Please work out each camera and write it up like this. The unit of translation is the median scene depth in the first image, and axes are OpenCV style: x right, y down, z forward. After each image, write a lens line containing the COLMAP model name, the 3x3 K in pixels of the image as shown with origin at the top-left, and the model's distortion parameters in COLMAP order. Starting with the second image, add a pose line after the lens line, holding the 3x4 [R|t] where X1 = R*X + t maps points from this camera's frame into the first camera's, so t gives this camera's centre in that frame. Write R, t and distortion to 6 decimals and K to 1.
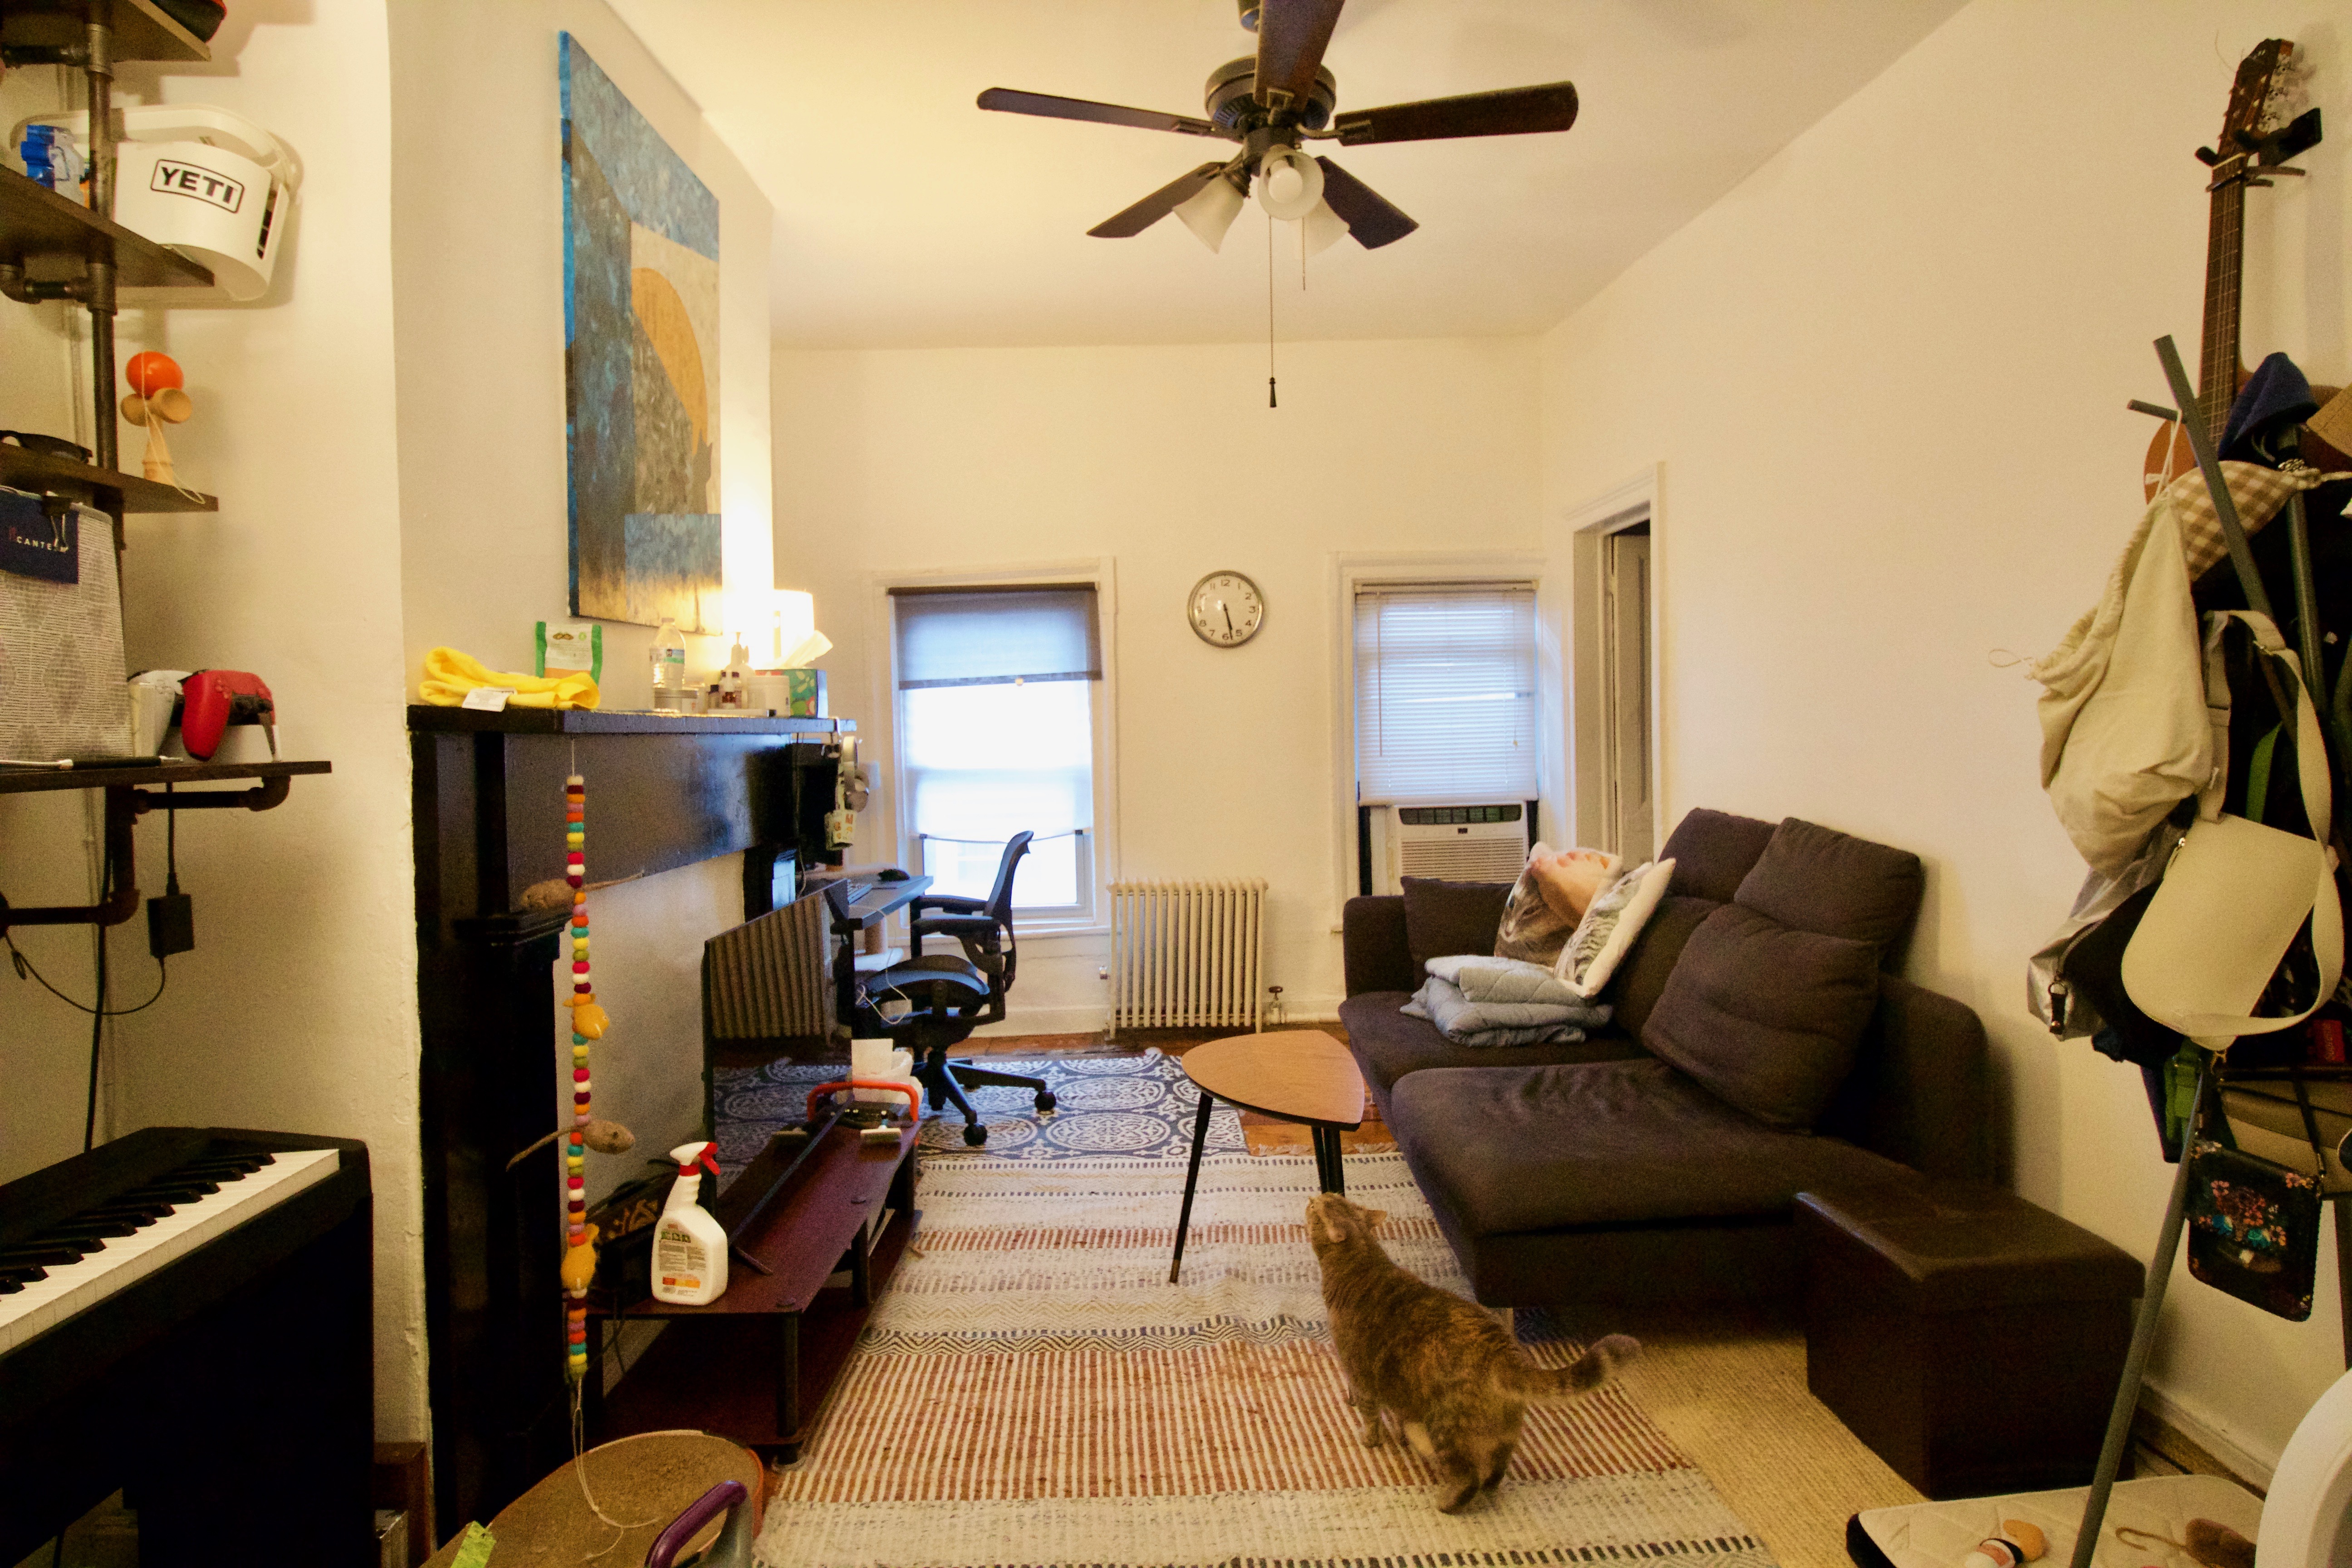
lens RADIAL K [[1288.4, 0, 1168.8], [0, 1288.4, 755.0], [0, 0, 1]] dist [0.009252, -0.014434]
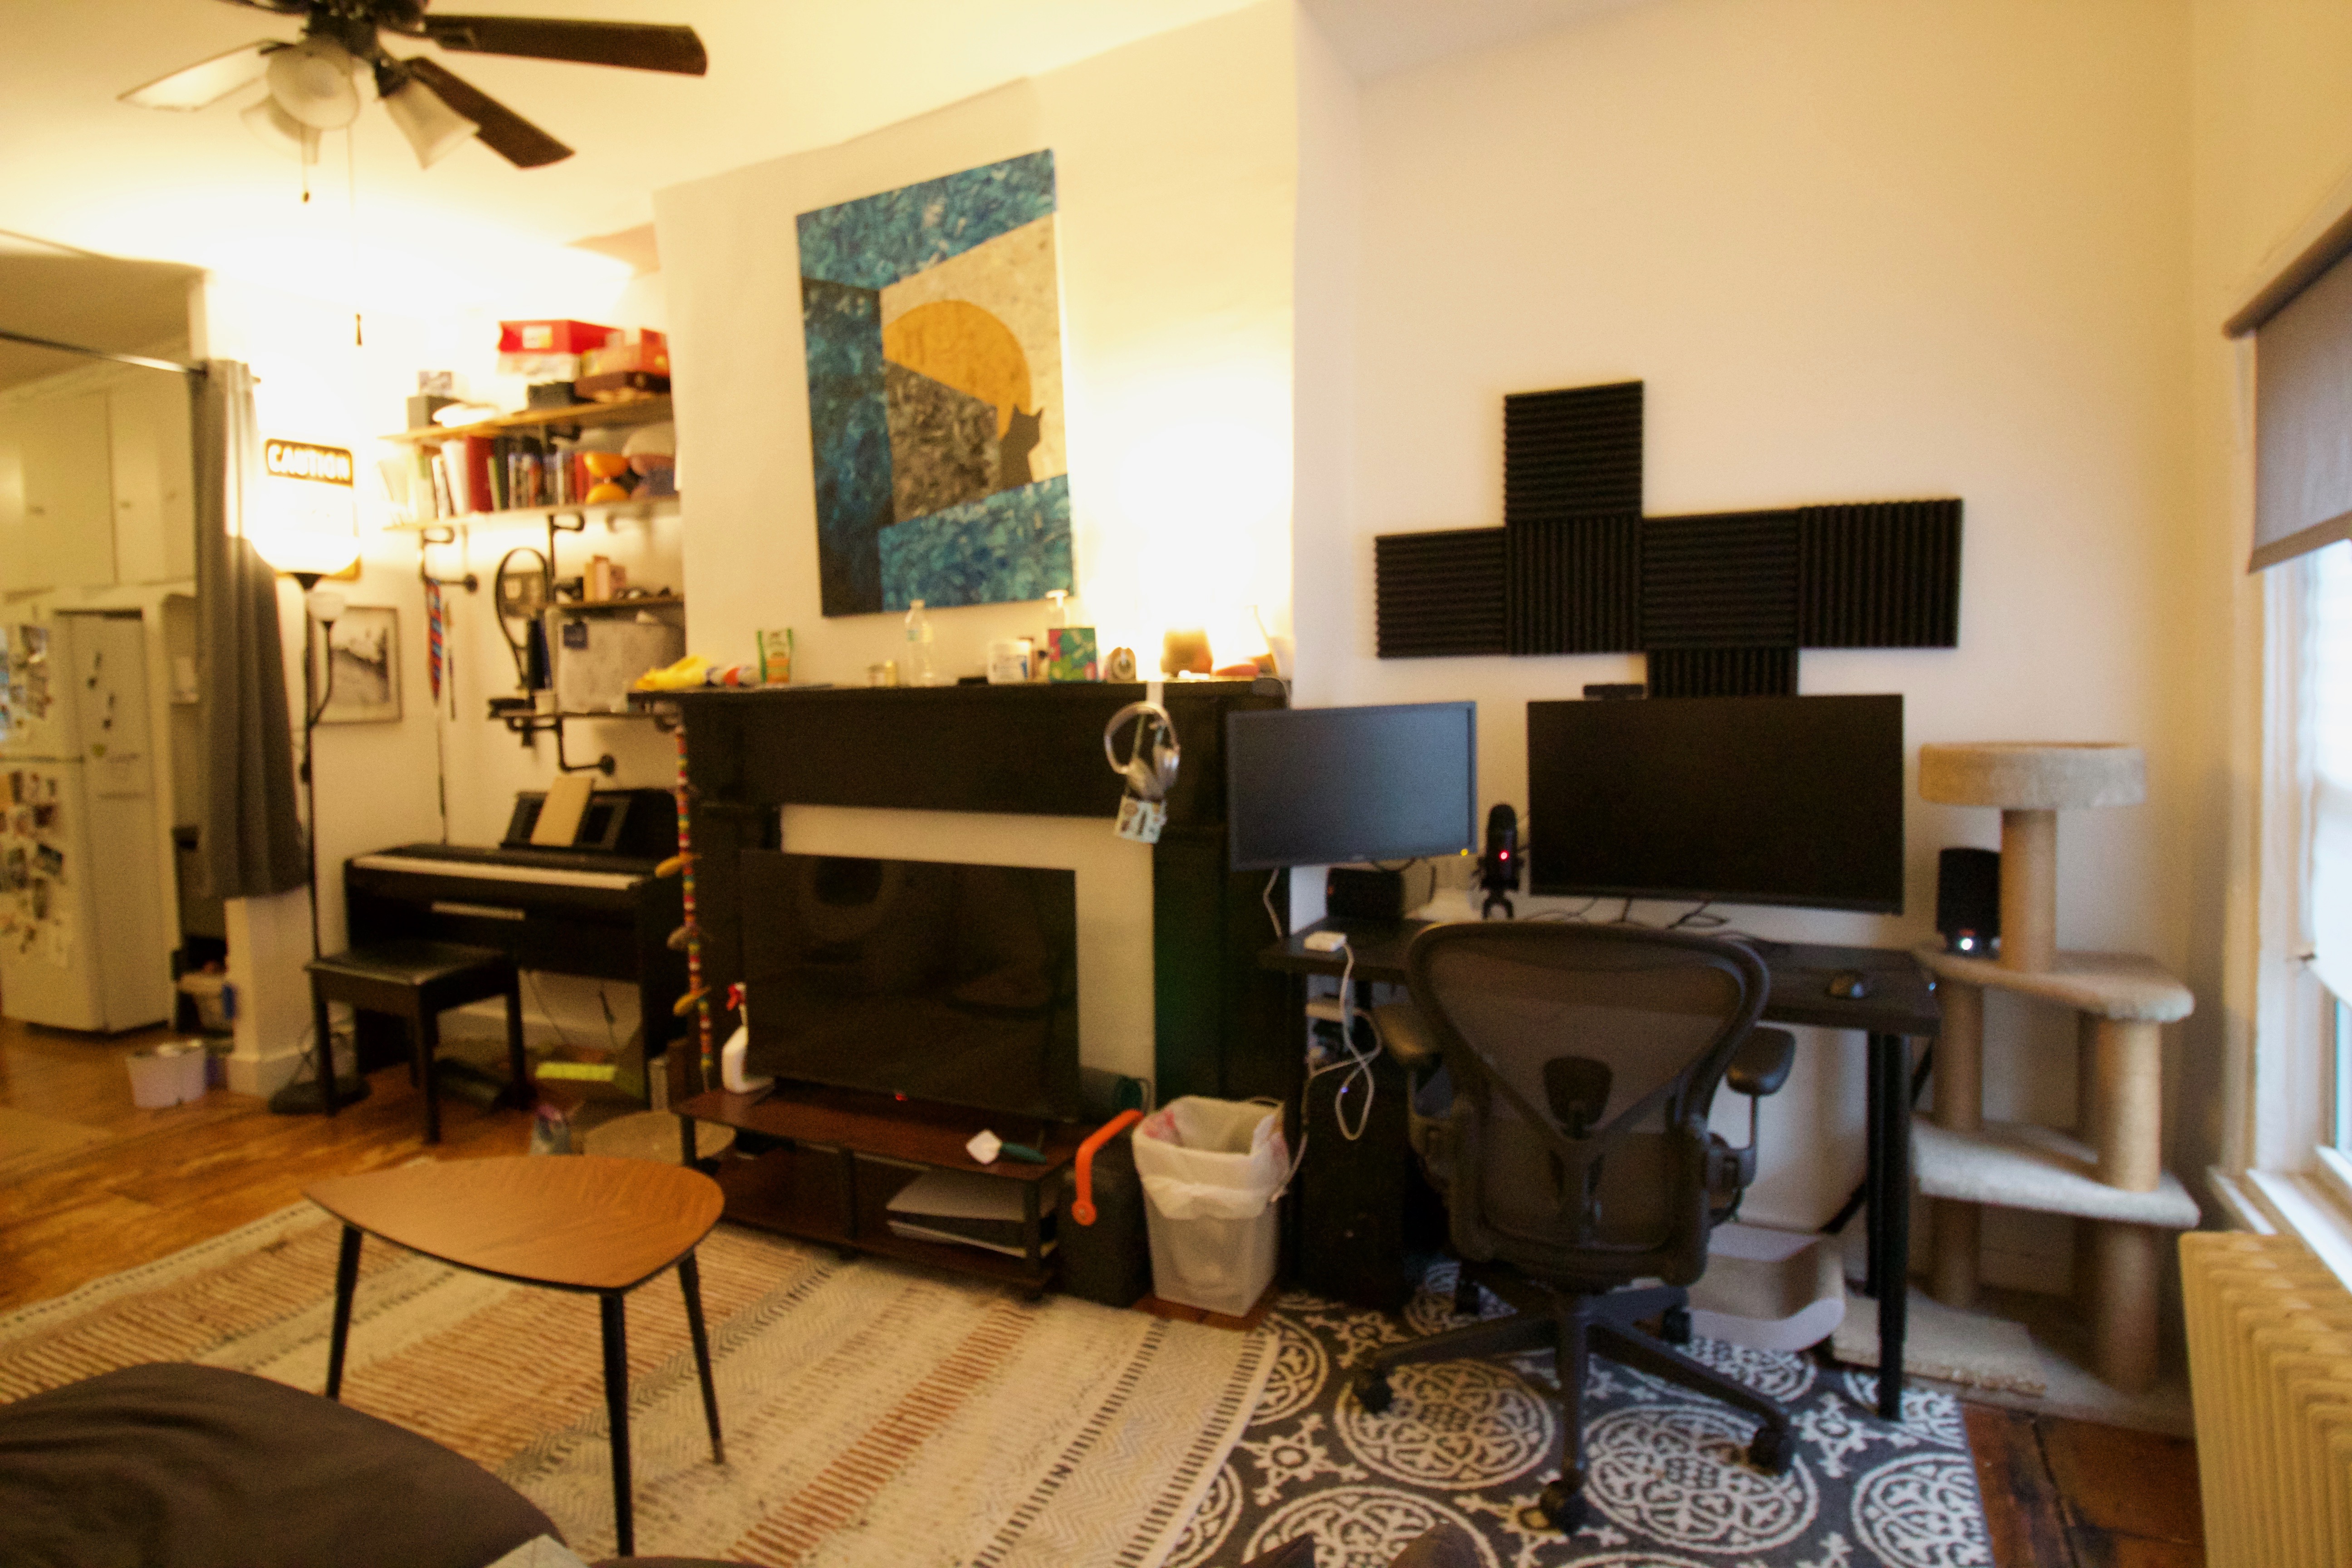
lens RADIAL K [[1288.4, 0, 1174.4], [0, 1288.4, 755.5], [0, 0, 1]] dist [0.009252, -0.014434]
pose [[-0.452862, 0.077608, -0.888196, 0.547213], [0.008951, 0.996550, 0.082512, -0.057880], [0.891535, 0.029416, -0.451995, 1.663892]]
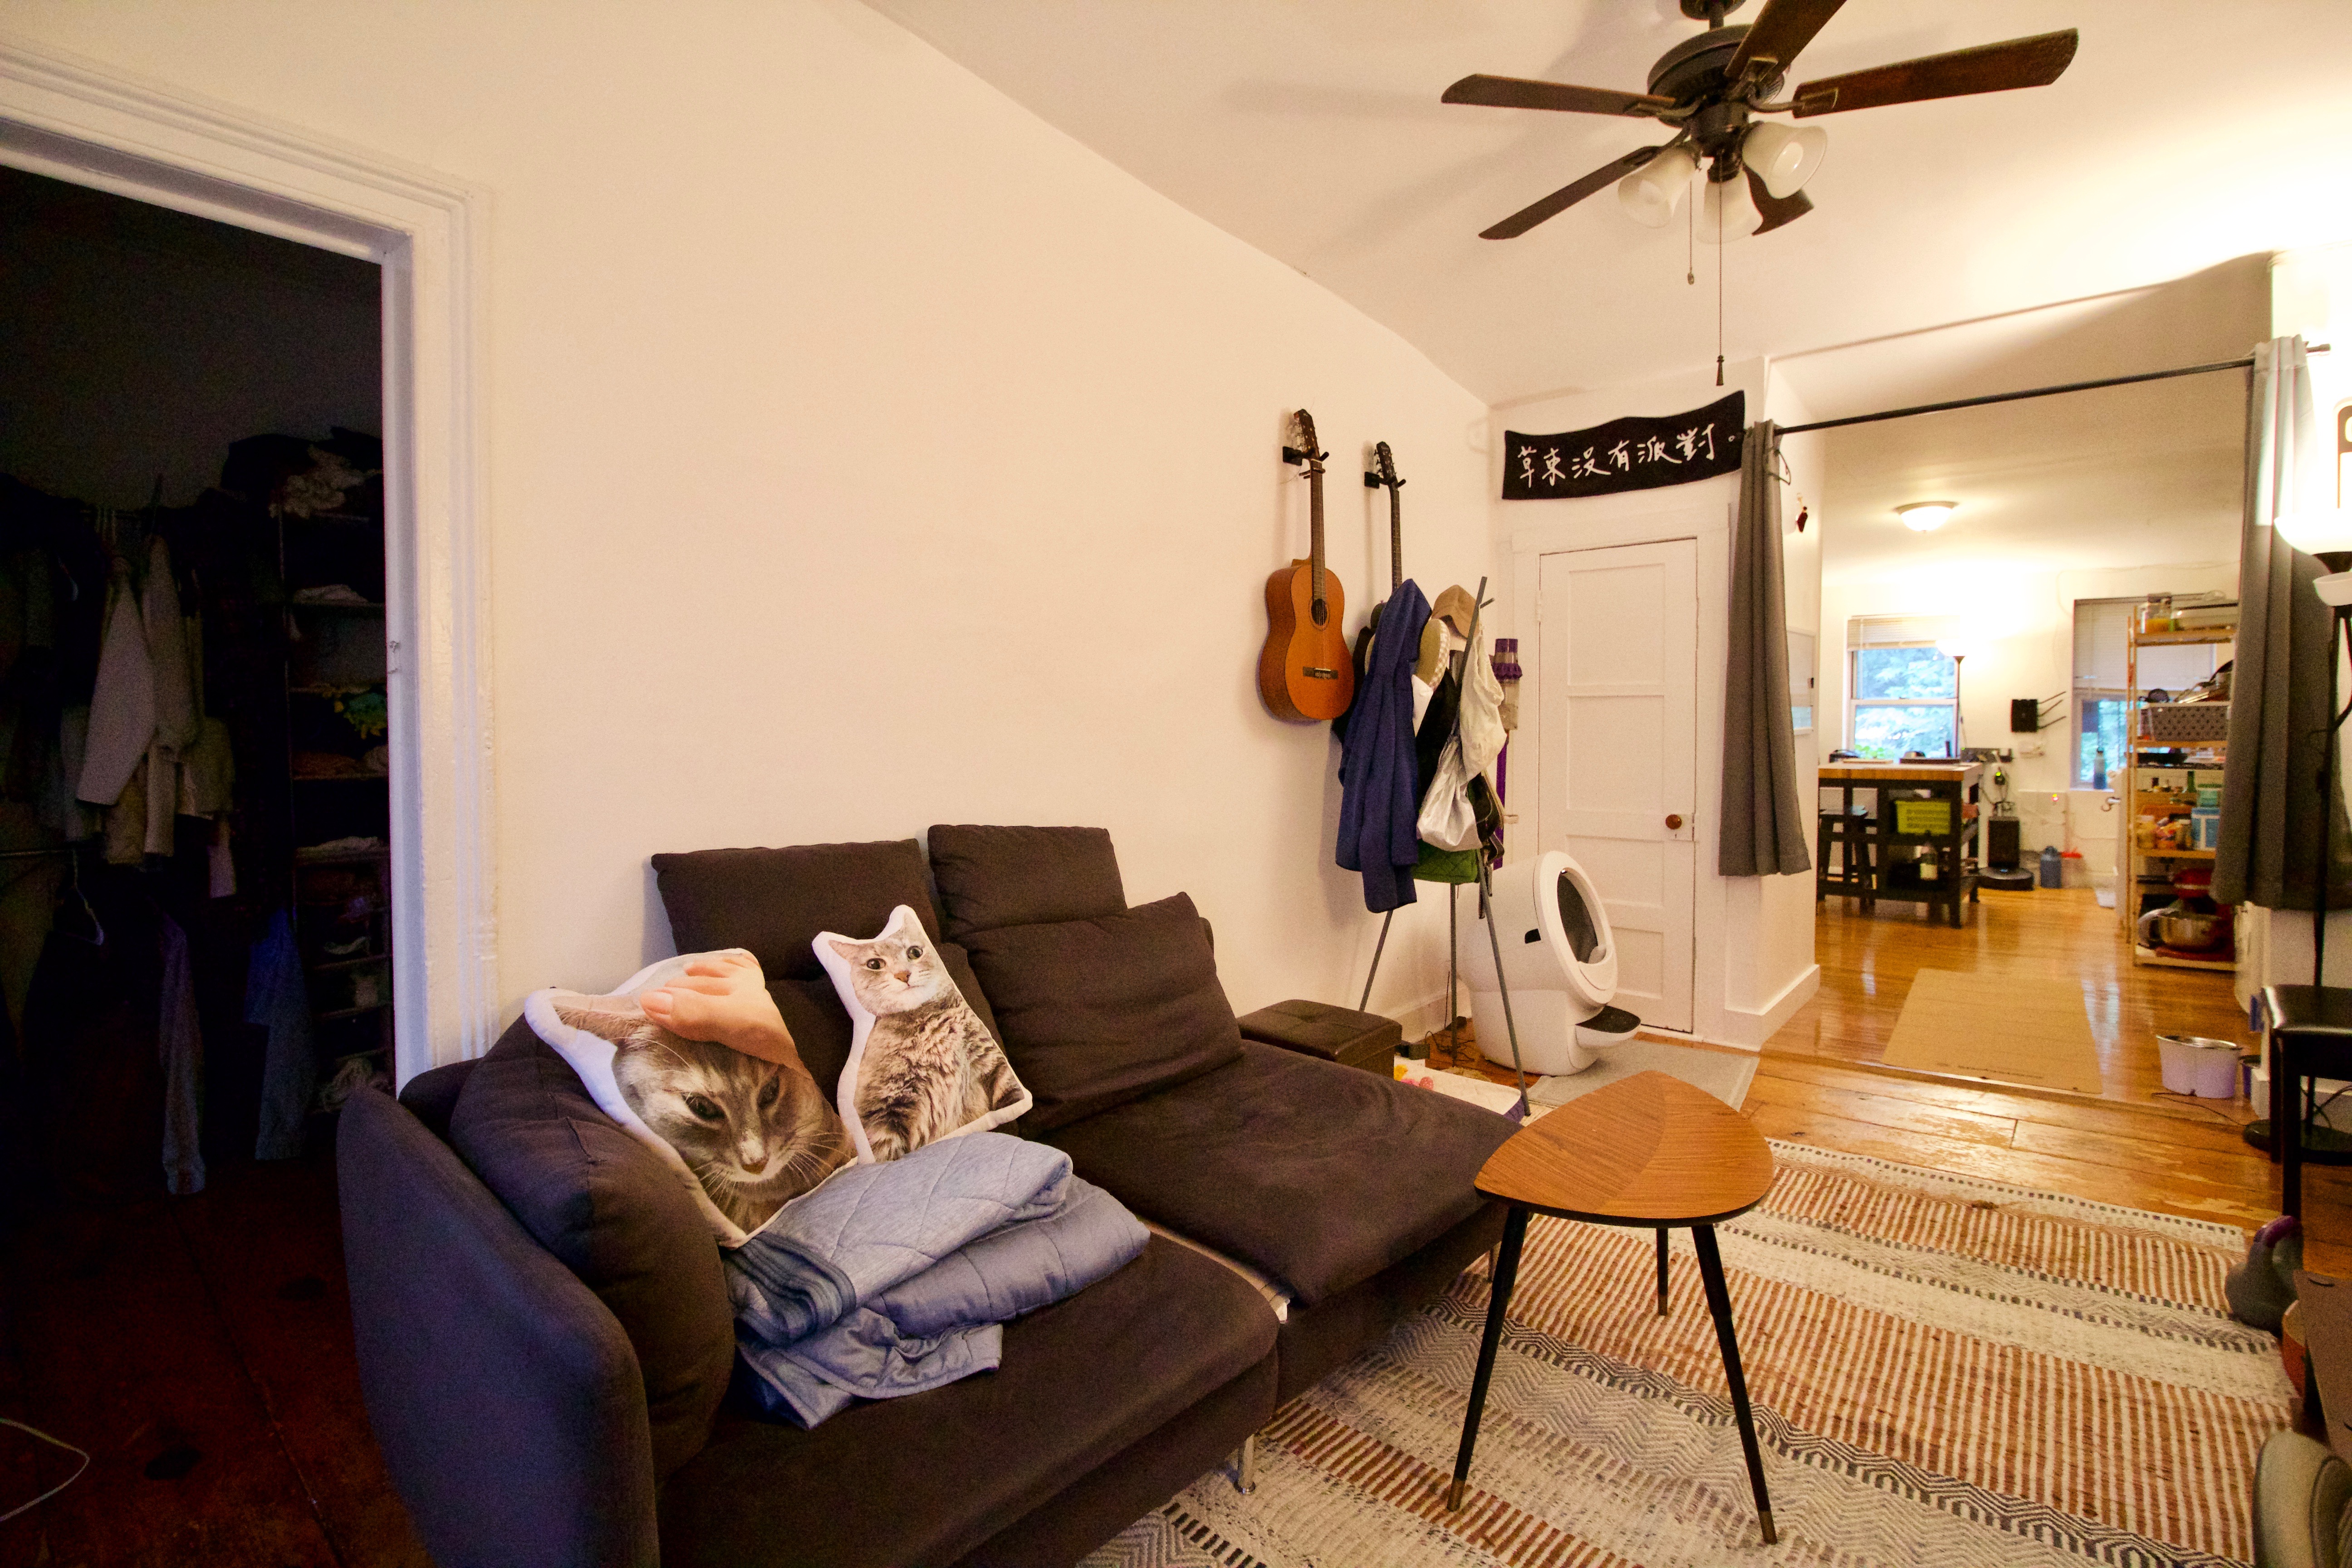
lens RADIAL K [[1096.6, 0, 1185.6], [0, 1096.6, 763.6], [0, 0, 1]] dist [-0.002587, -0.008663]
pose [[-0.750365, -0.004253, 0.661010, -0.147974], [0.027588, 0.998907, 0.037745, -0.018139], [-0.660448, 0.046558, -0.749427, 1.704266]]
